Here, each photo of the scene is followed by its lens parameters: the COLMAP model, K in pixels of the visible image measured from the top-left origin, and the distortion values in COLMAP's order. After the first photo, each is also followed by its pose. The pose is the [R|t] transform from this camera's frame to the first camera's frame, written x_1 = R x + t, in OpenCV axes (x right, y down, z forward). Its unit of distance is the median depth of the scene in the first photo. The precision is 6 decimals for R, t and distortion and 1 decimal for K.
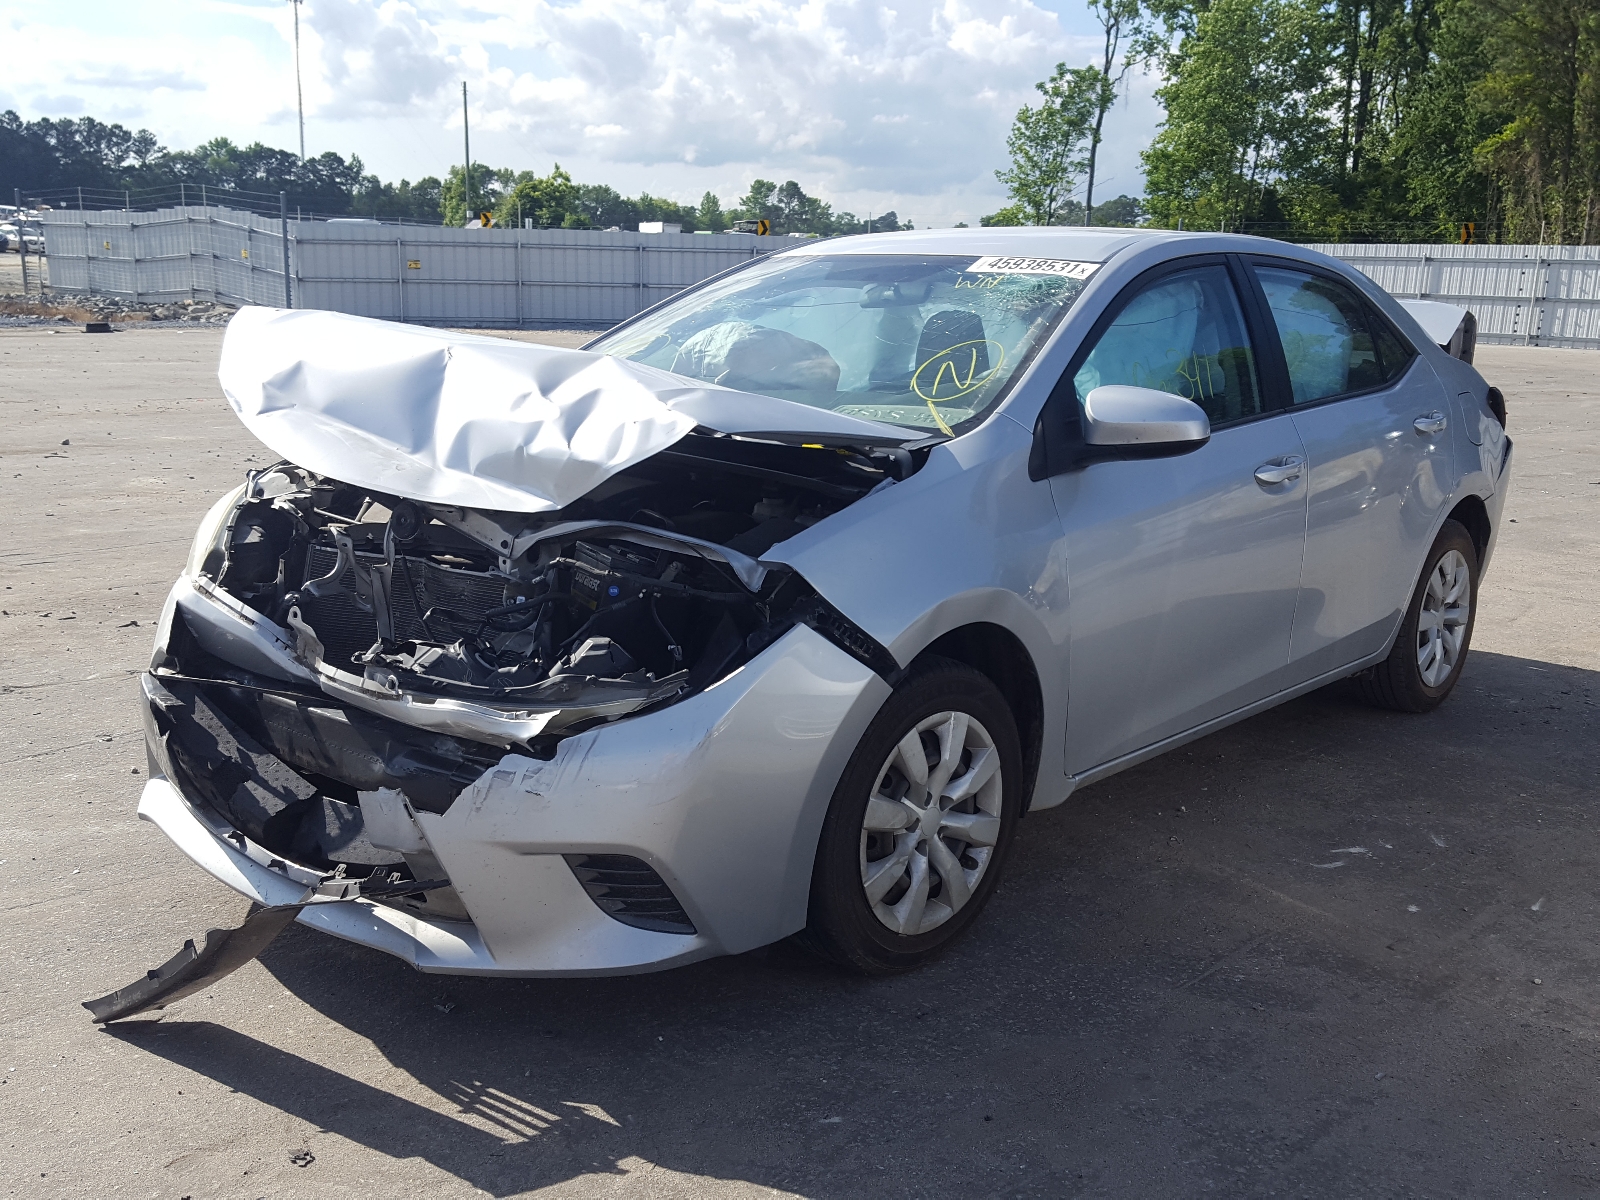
lens RADIAL K [[1527.4, 0, 800.0], [0, 1527.4, 600.0], [0, 0, 1]] dist [0.179209, -0.007303]
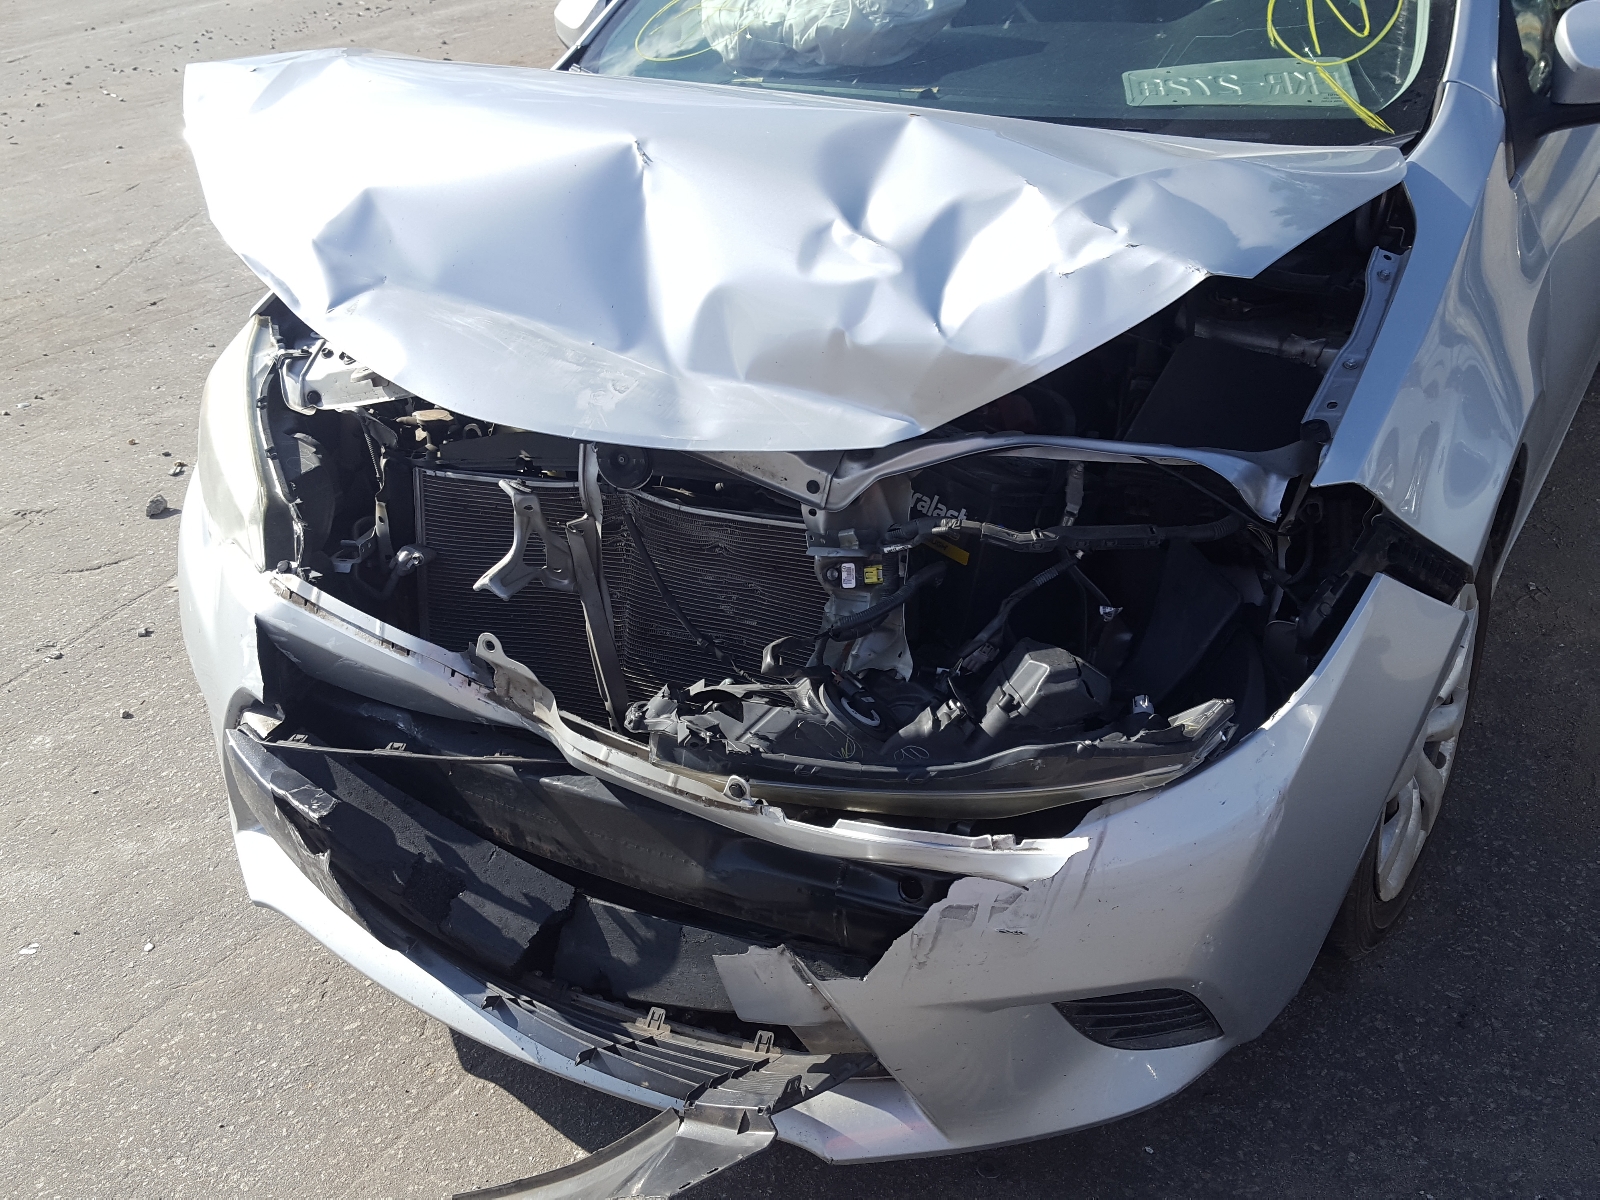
lens RADIAL K [[1527.4, 0, 800.0], [0, 1527.4, 600.0], [0, 0, 1]] dist [0.179209, -0.007303]
pose [[0.980305, -0.169233, 0.101794, -0.264517], [0.129198, 0.939399, 0.317549, -0.185283], [-0.149365, -0.298143, 0.942762, 0.416463]]
